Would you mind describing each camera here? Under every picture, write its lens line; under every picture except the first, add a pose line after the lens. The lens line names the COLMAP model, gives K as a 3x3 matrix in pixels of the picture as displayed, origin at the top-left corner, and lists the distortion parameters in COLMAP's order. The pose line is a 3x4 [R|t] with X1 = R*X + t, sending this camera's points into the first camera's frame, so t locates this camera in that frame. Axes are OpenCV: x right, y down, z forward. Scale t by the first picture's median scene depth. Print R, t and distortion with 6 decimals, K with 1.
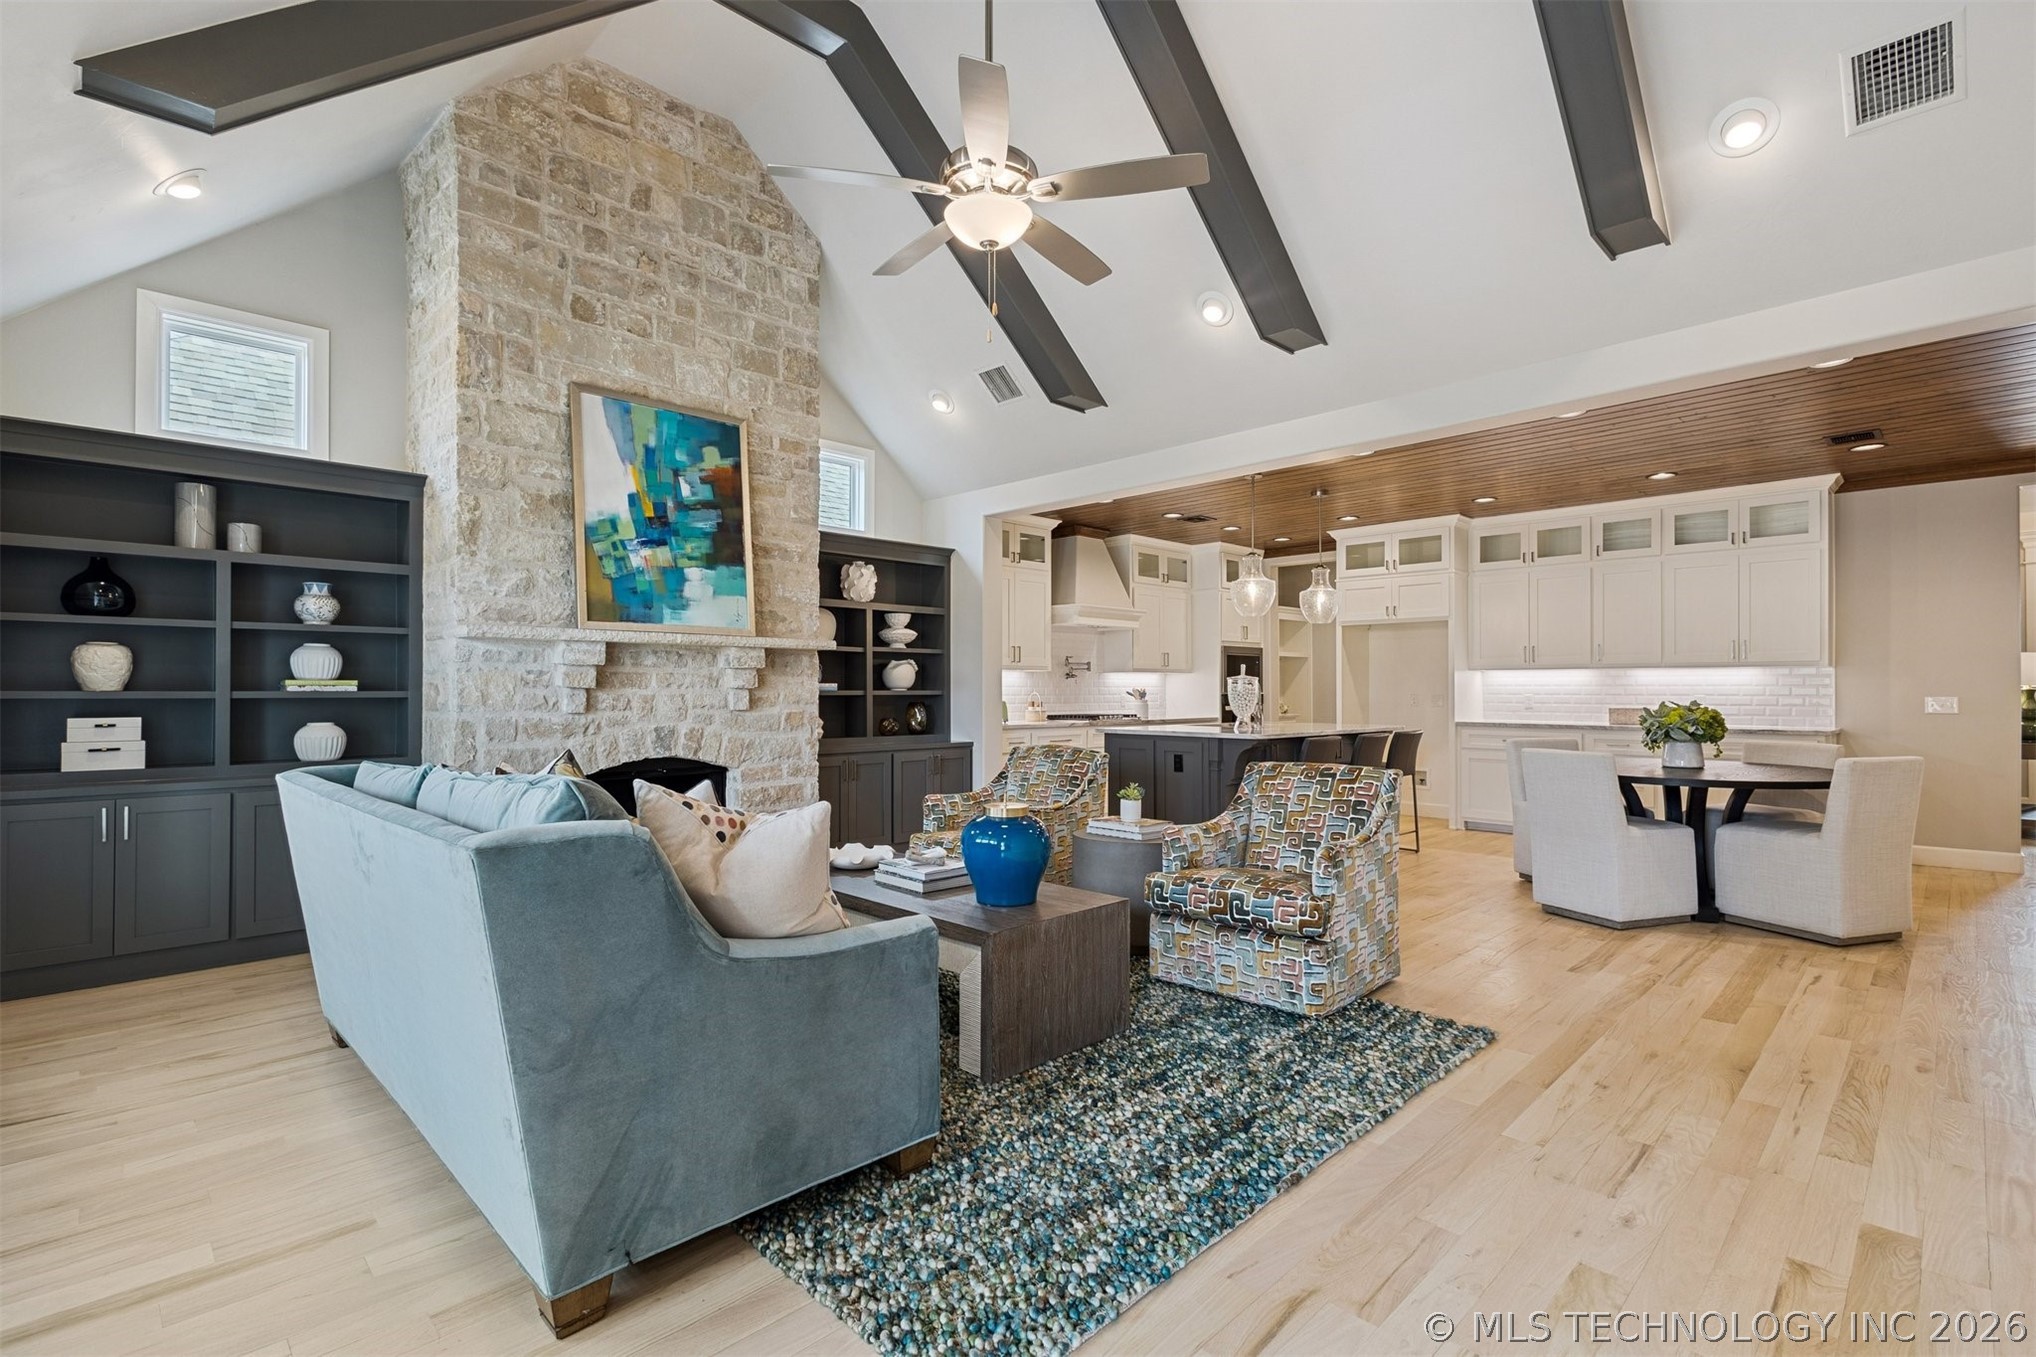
lens RADIAL K [[938.8, 0, 1014.3], [0, 938.8, 684.0], [0, 0, 1]] dist [0.008477, -0.002191]
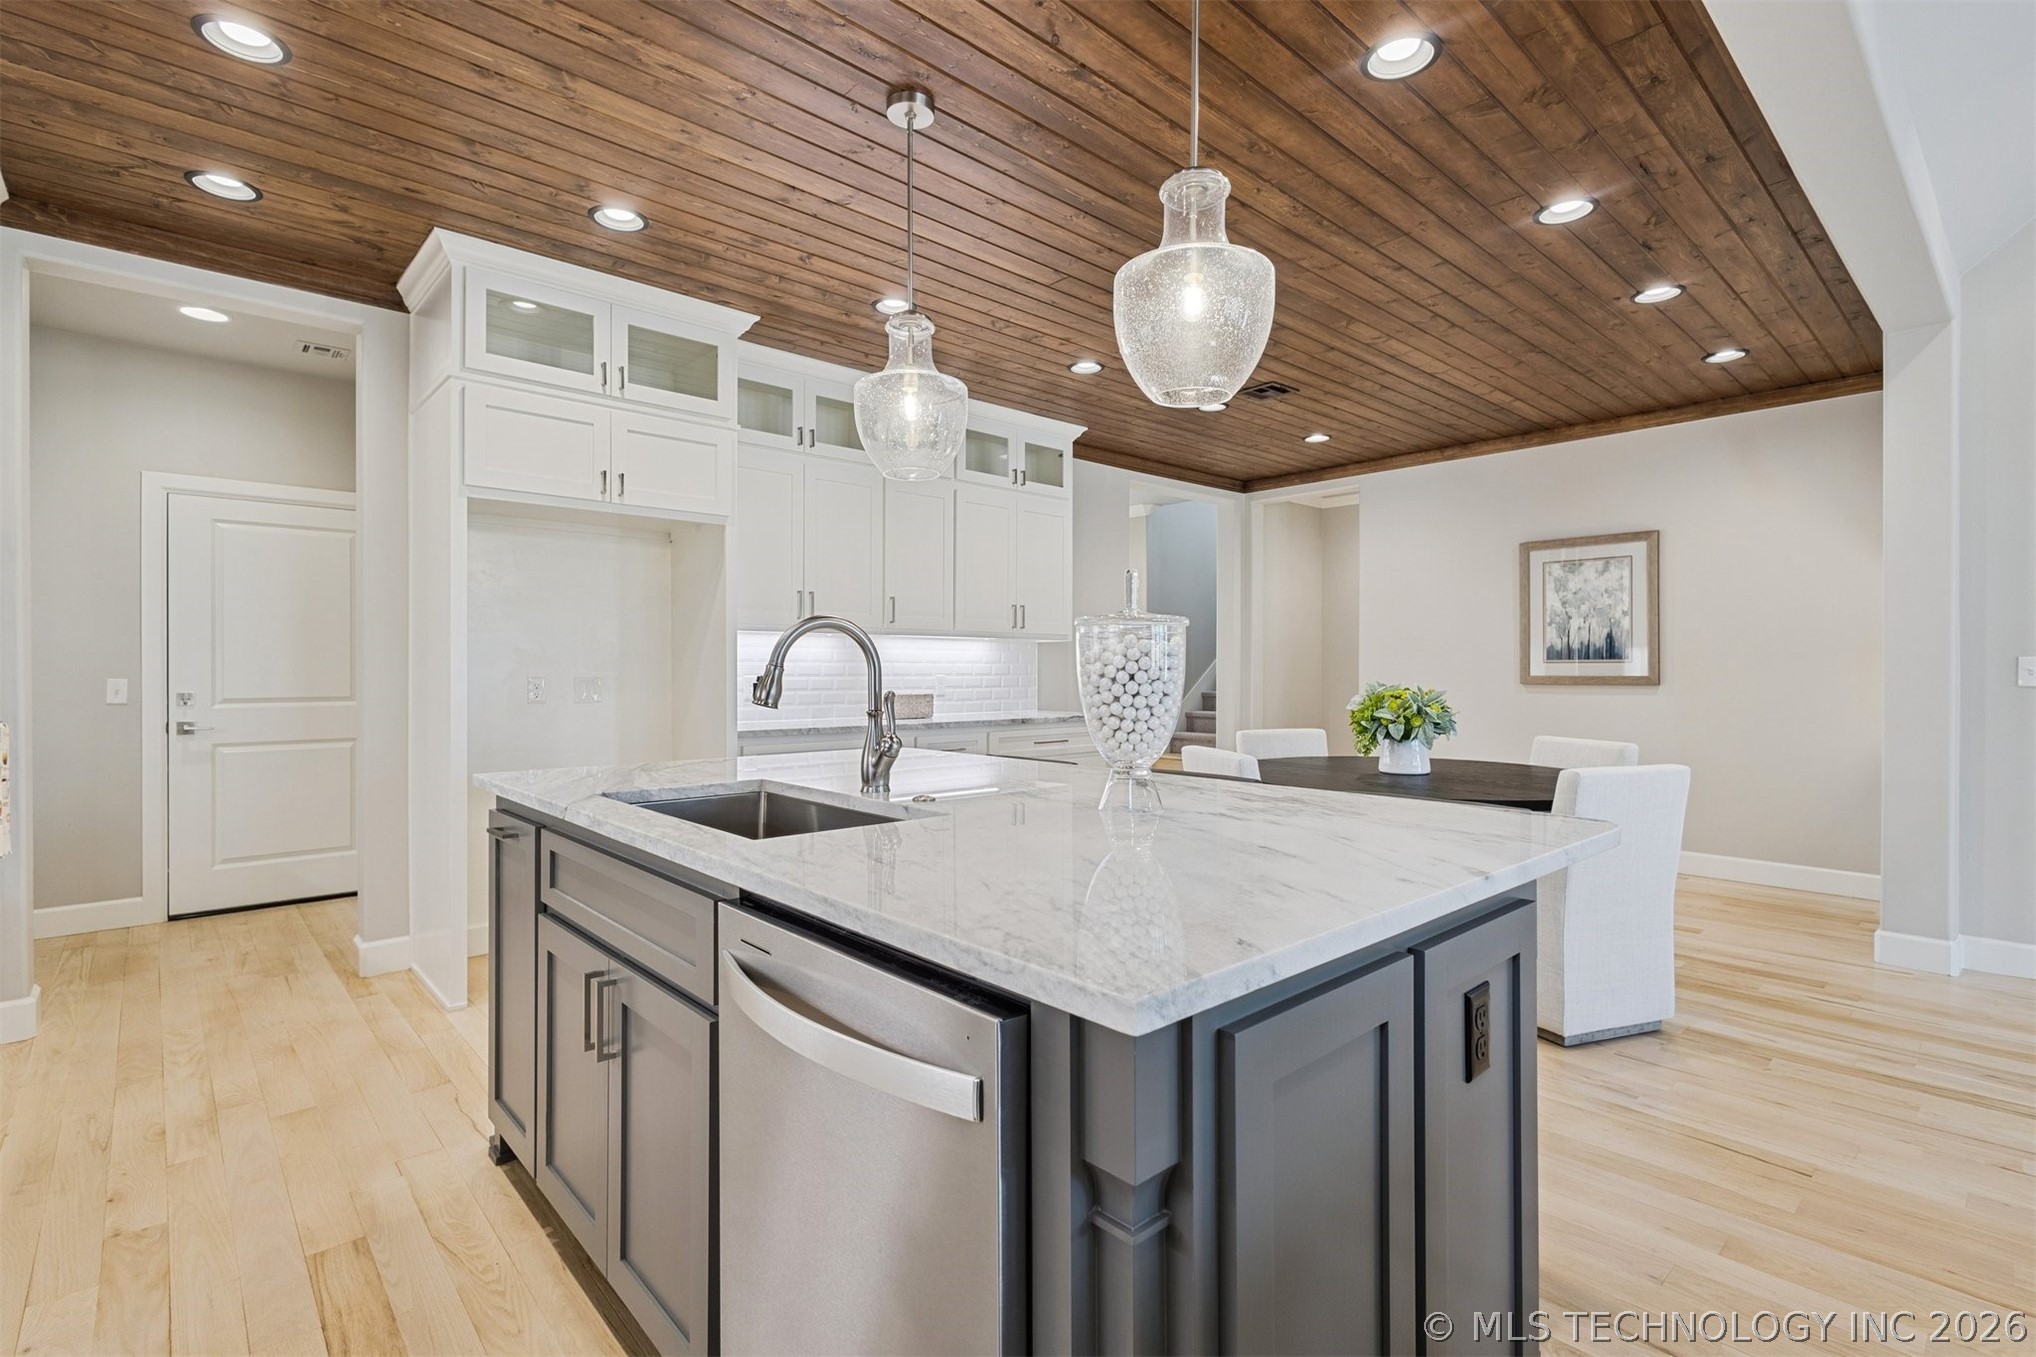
lens RADIAL K [[938.8, 0, 1008.7], [0, 938.8, 672.3], [0, 0, 1]] dist [0.008477, -0.002191]
pose [[0.045057, -0.000573, 0.998984, -0.030561], [-0.008877, 0.999960, 0.000974, 0.011621], [-0.998945, -0.008911, 0.045050, 1.259027]]
